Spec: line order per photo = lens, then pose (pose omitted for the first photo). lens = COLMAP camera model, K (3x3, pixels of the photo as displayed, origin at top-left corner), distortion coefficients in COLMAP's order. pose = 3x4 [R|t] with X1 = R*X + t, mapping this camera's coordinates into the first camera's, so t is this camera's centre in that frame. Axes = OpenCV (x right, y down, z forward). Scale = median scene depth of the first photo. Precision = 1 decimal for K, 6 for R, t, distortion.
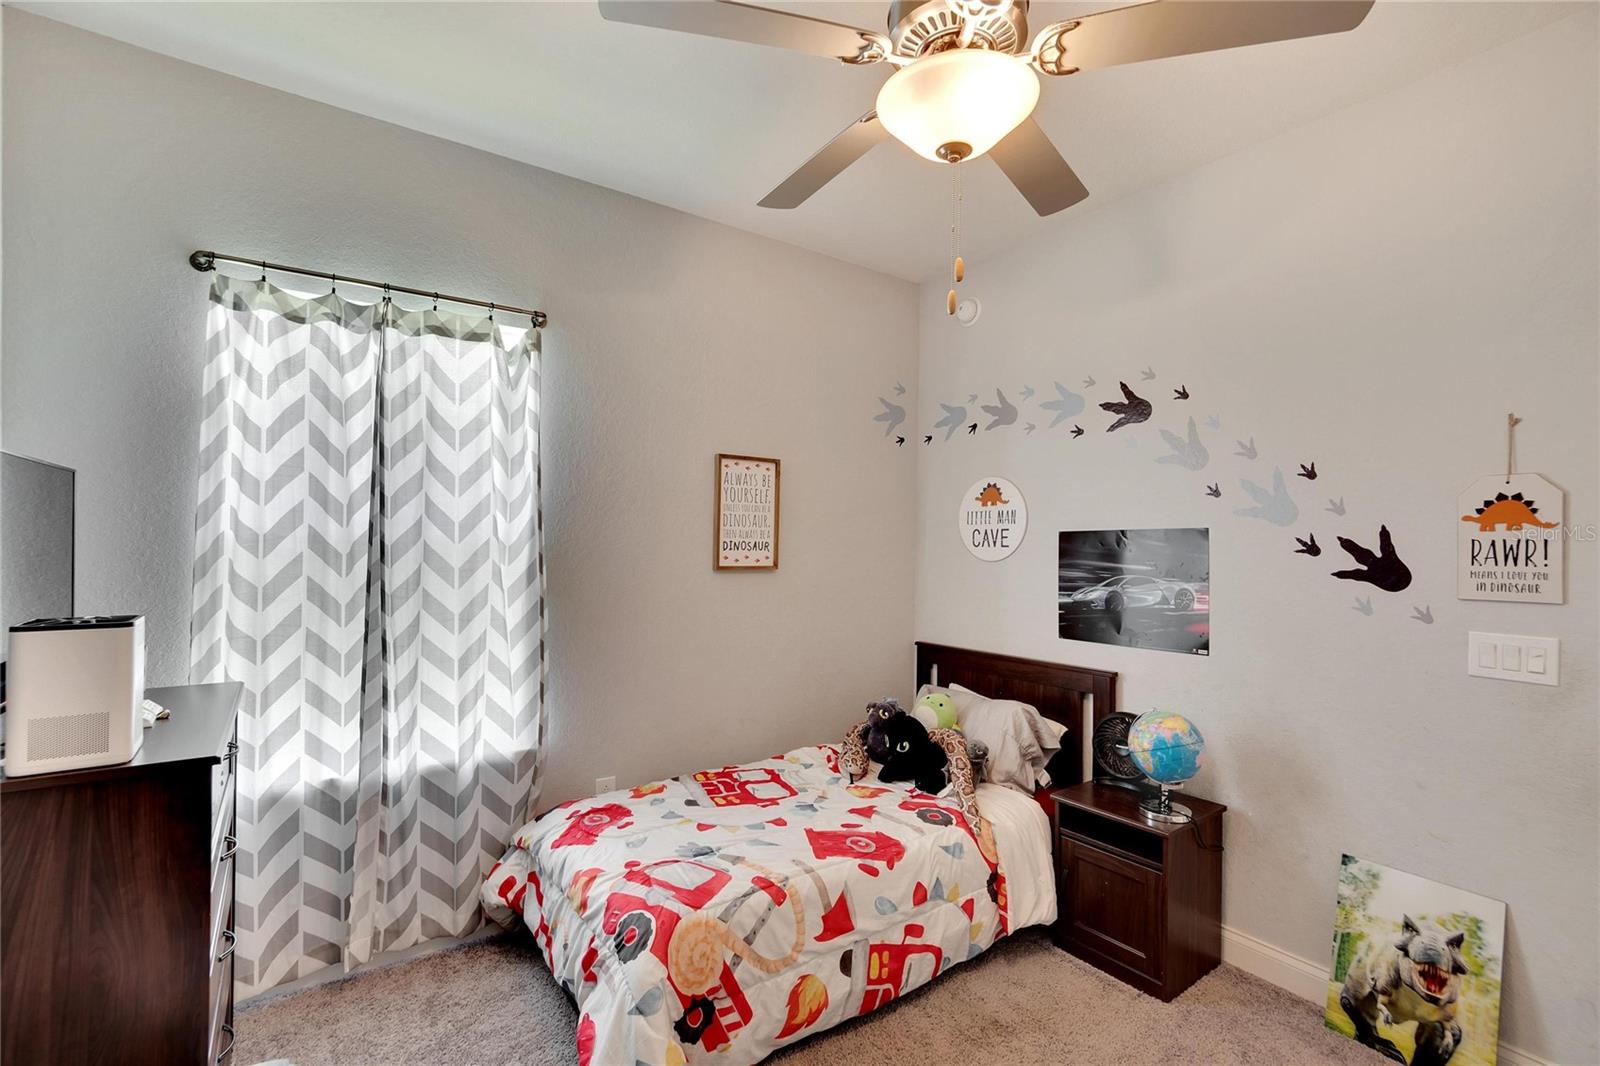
lens RADIAL K [[706.7, 0, 786.8], [0, 706.7, 550.1], [0, 0, 1]] dist [0.003759, -0.005796]
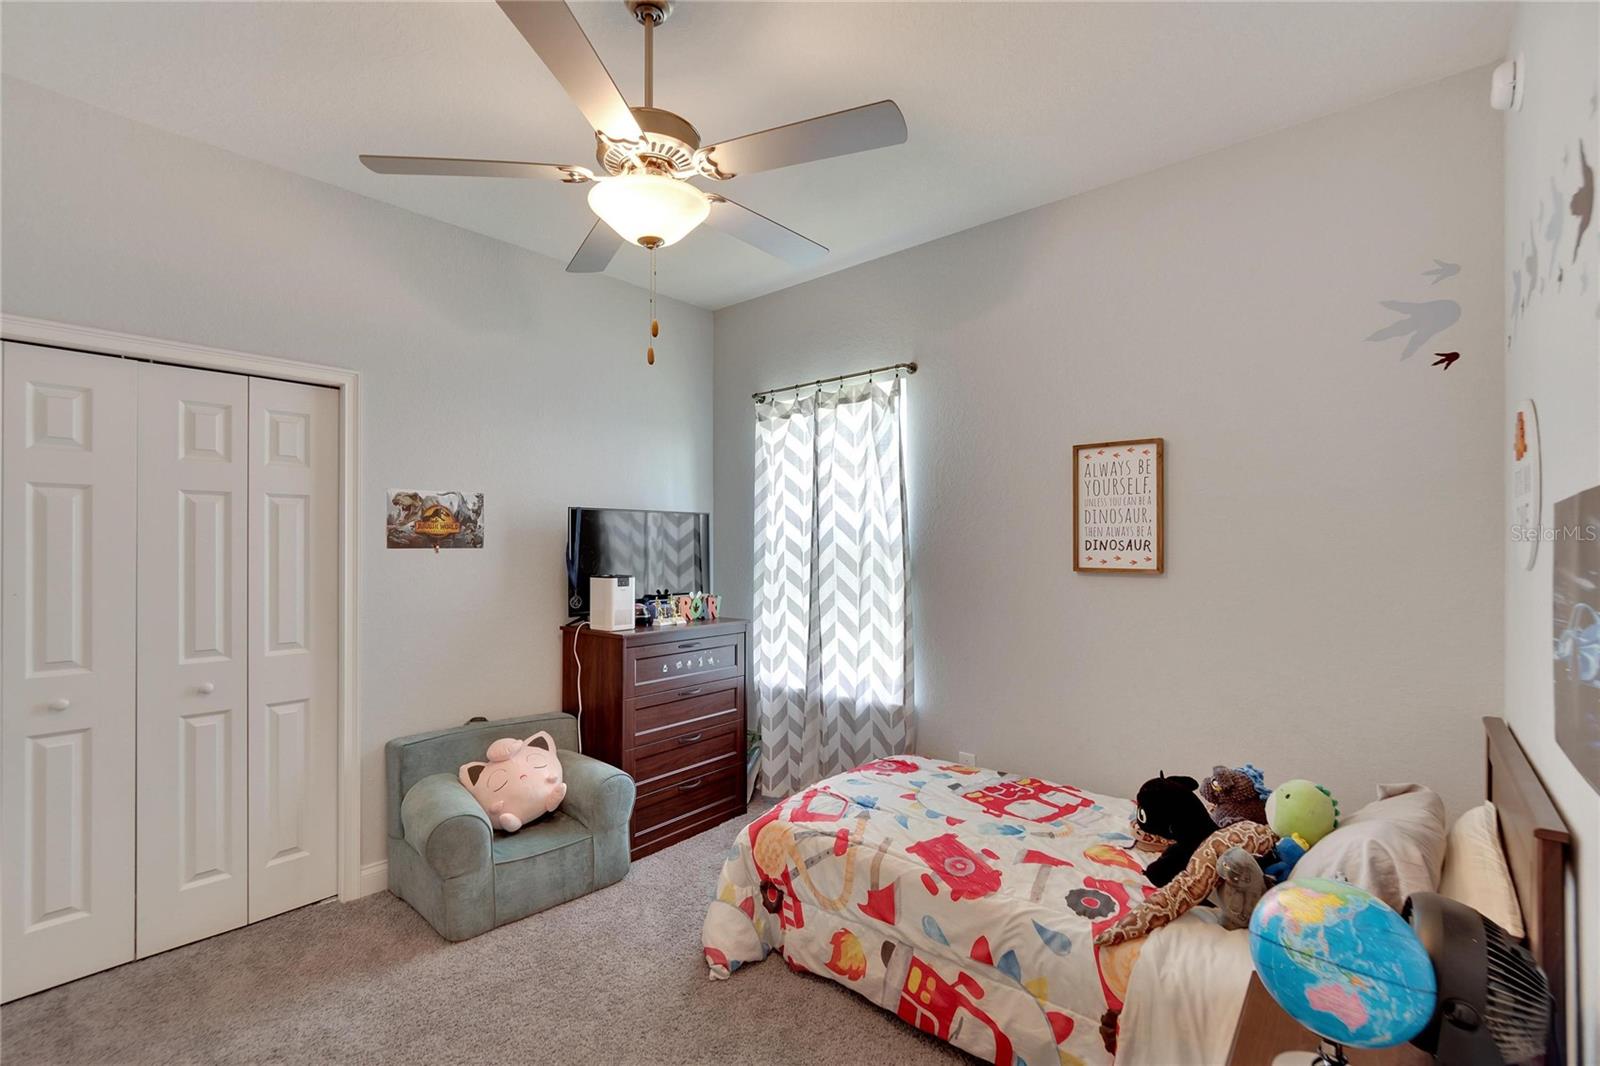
lens RADIAL K [[706.7, 0, 786.8], [0, 706.7, 550.1], [0, 0, 1]] dist [0.003759, -0.005796]
pose [[0.245284, -0.005002, -0.969438, 0.908344], [-0.006518, 0.999956, -0.006808, 0.011392], [0.969429, 0.007989, 0.245240, 0.530939]]
